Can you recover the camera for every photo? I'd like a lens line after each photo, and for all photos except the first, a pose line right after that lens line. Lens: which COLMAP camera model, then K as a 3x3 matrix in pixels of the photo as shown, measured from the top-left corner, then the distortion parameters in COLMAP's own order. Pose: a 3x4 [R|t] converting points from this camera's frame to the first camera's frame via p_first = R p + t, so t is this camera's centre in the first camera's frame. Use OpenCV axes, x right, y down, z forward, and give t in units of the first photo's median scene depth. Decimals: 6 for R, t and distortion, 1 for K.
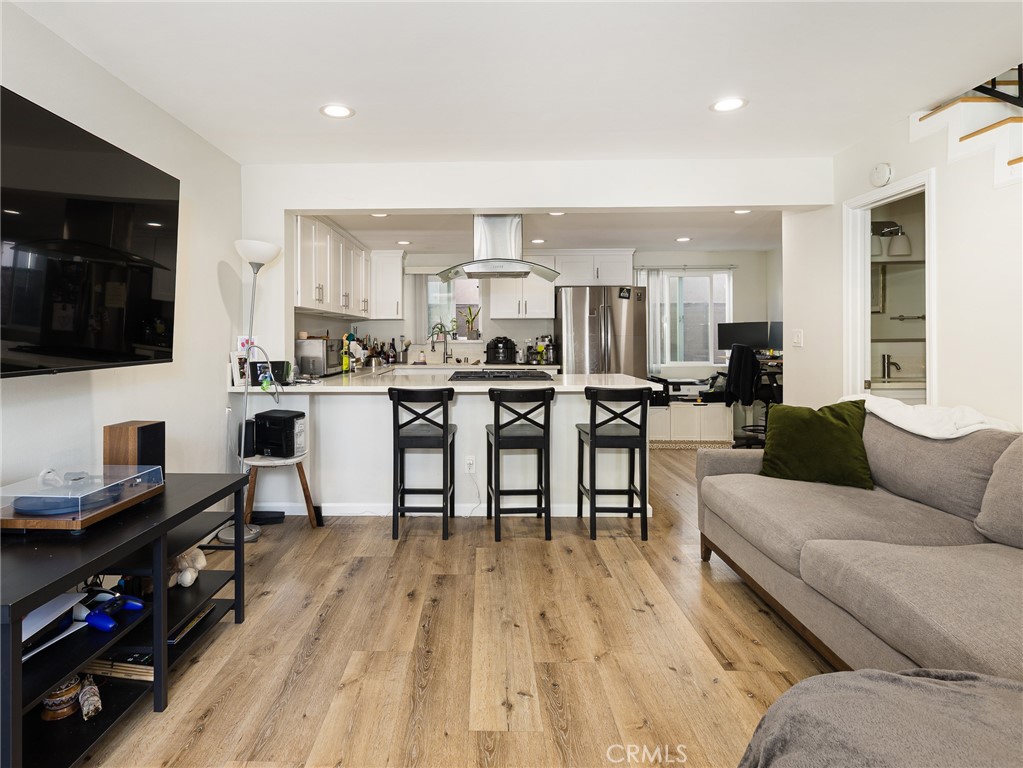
lens RADIAL K [[540.5, 0, 479.7], [0, 540.5, 338.6], [0, 0, 1]] dist [-0.000549, -0.000006]
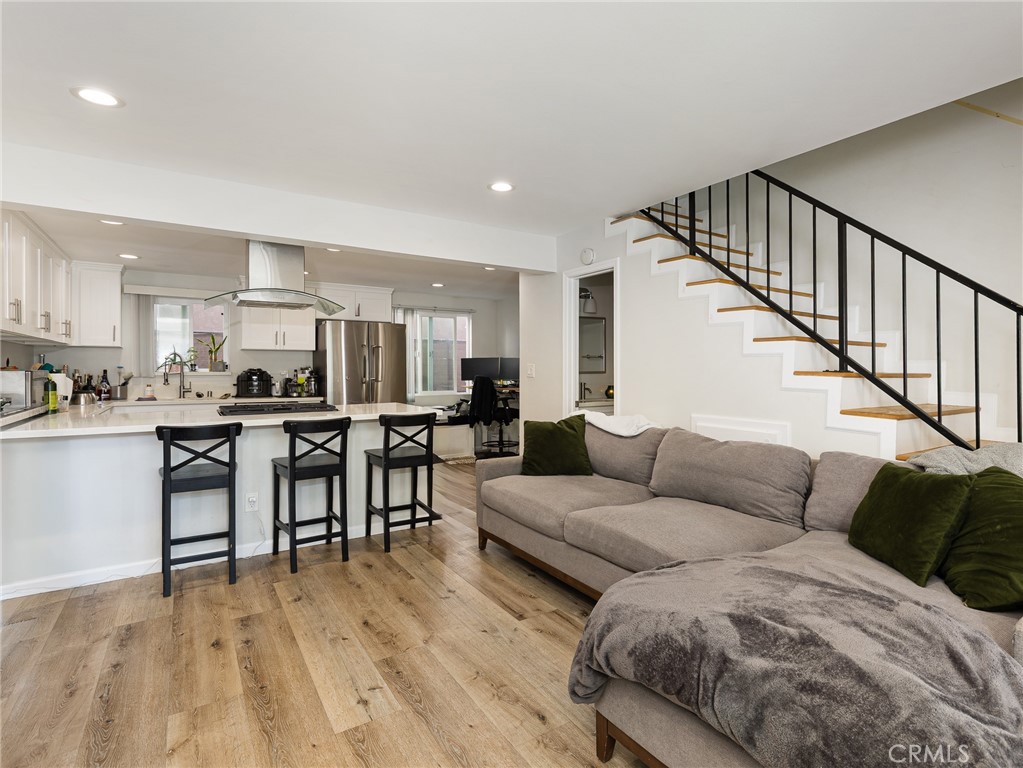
lens RADIAL K [[511.7, 0, 534.6], [0, 511.7, 373.5], [0, 0, 1]] dist [0.001002, -0.000185]
pose [[0.821459, -0.000492, 0.570267, -0.138328], [-0.002389, 0.999988, 0.004304, 0.000556], [-0.570262, -0.004898, 0.821448, -0.030890]]
